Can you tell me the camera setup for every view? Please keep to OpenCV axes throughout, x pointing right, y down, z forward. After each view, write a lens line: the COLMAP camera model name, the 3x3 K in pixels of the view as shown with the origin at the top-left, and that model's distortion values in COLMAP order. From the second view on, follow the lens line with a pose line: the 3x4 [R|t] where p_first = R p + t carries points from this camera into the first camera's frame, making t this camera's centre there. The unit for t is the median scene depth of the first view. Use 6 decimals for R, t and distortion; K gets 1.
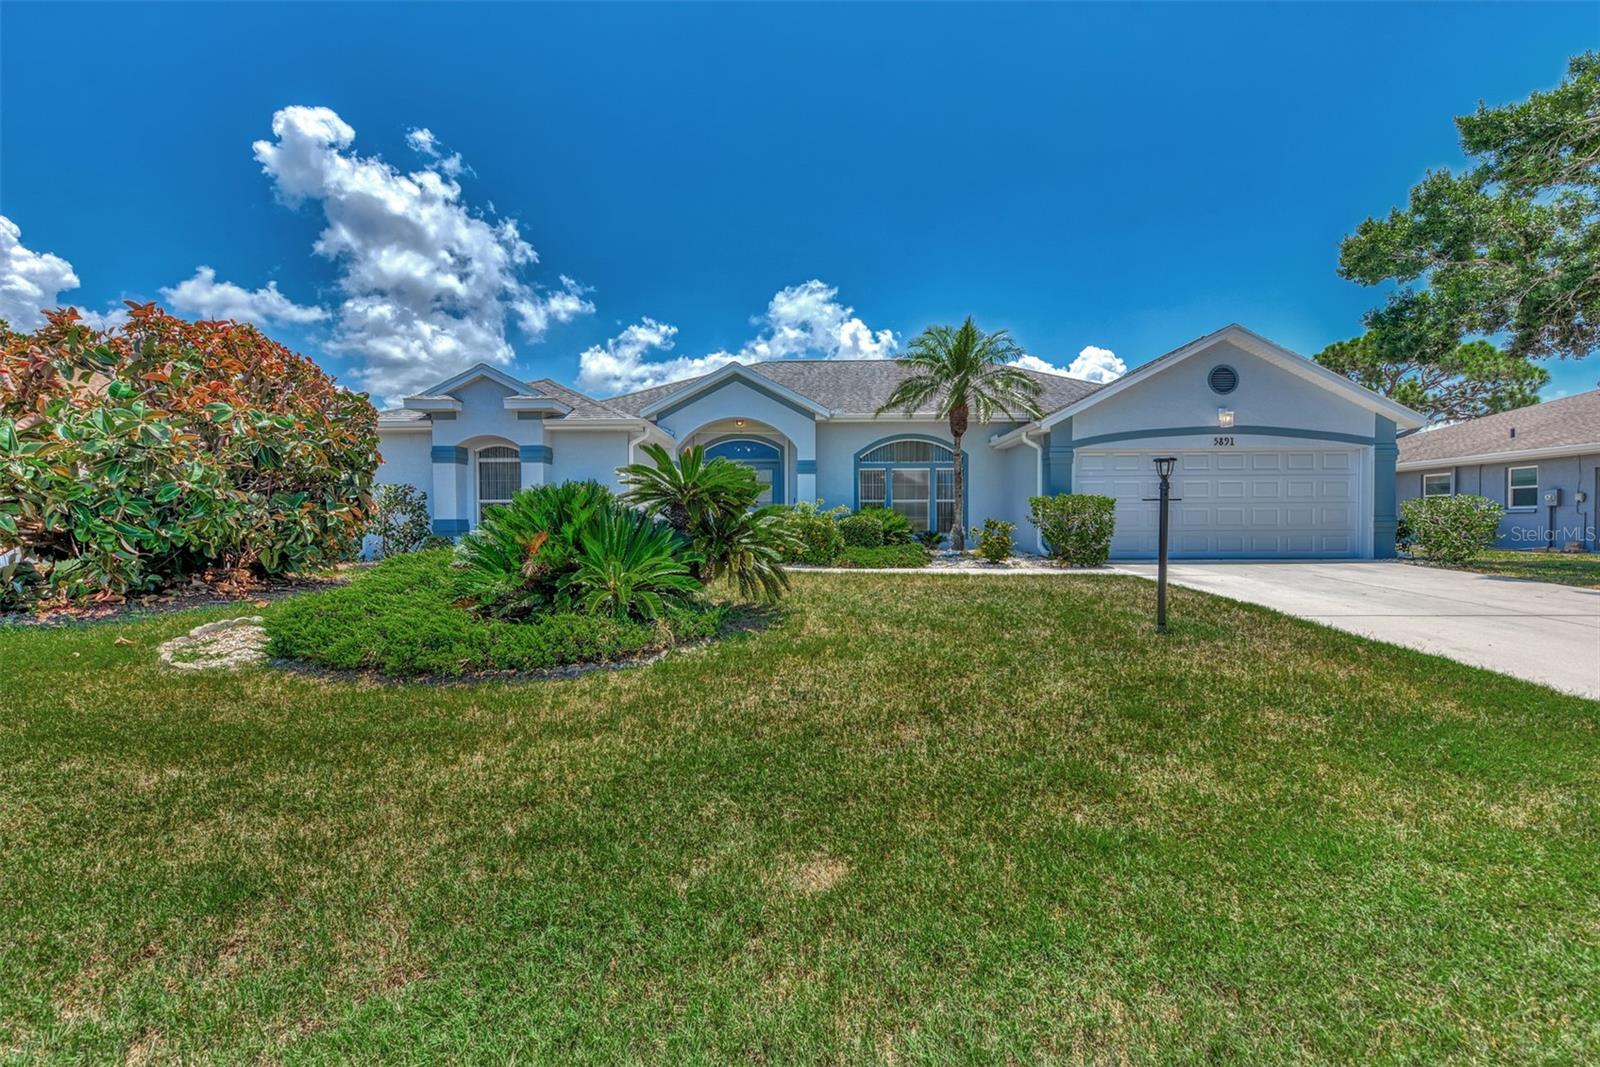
lens RADIAL K [[665.7, 0, 793.4], [0, 665.7, 532.9], [0, 0, 1]] dist [0.002939, 0.000394]
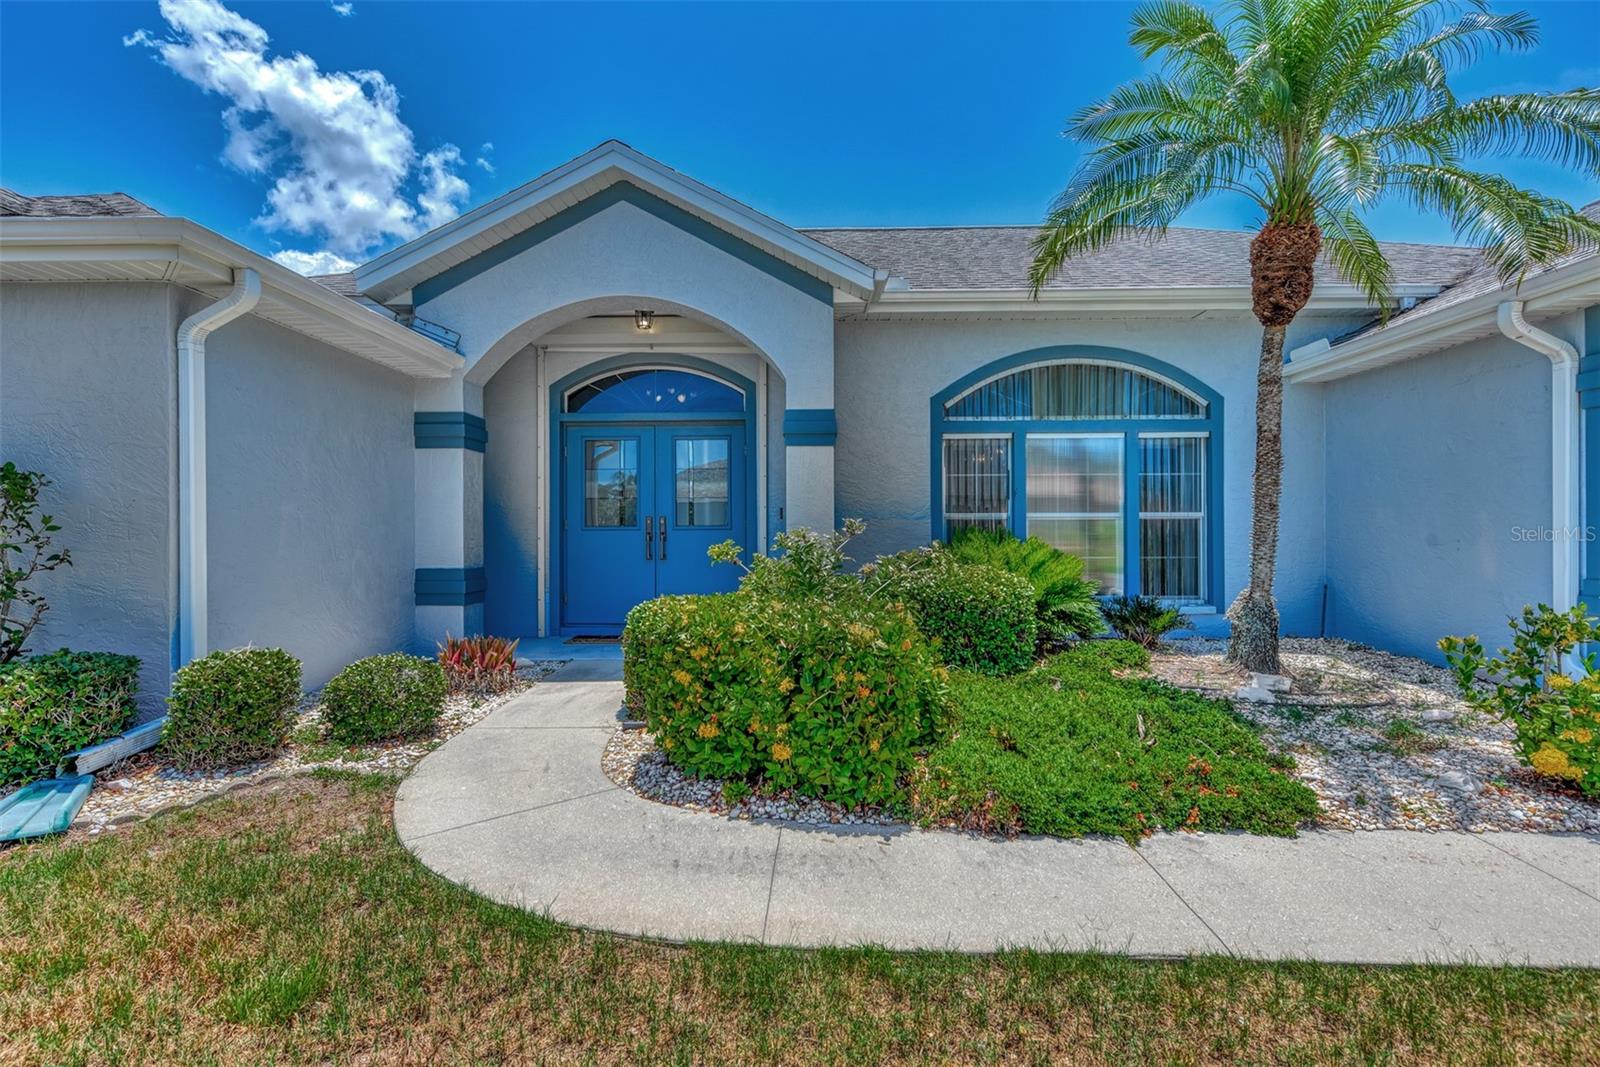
lens RADIAL K [[802.9, 0, 804.8], [0, 802.9, 531.2], [0, 0, 1]] dist [0.004506, 0.000482]
pose [[0.999249, 0.002208, -0.038690, 0.034301], [-0.002396, 0.999985, -0.004835, -0.038008], [0.038679, 0.004924, 0.999240, 0.545261]]
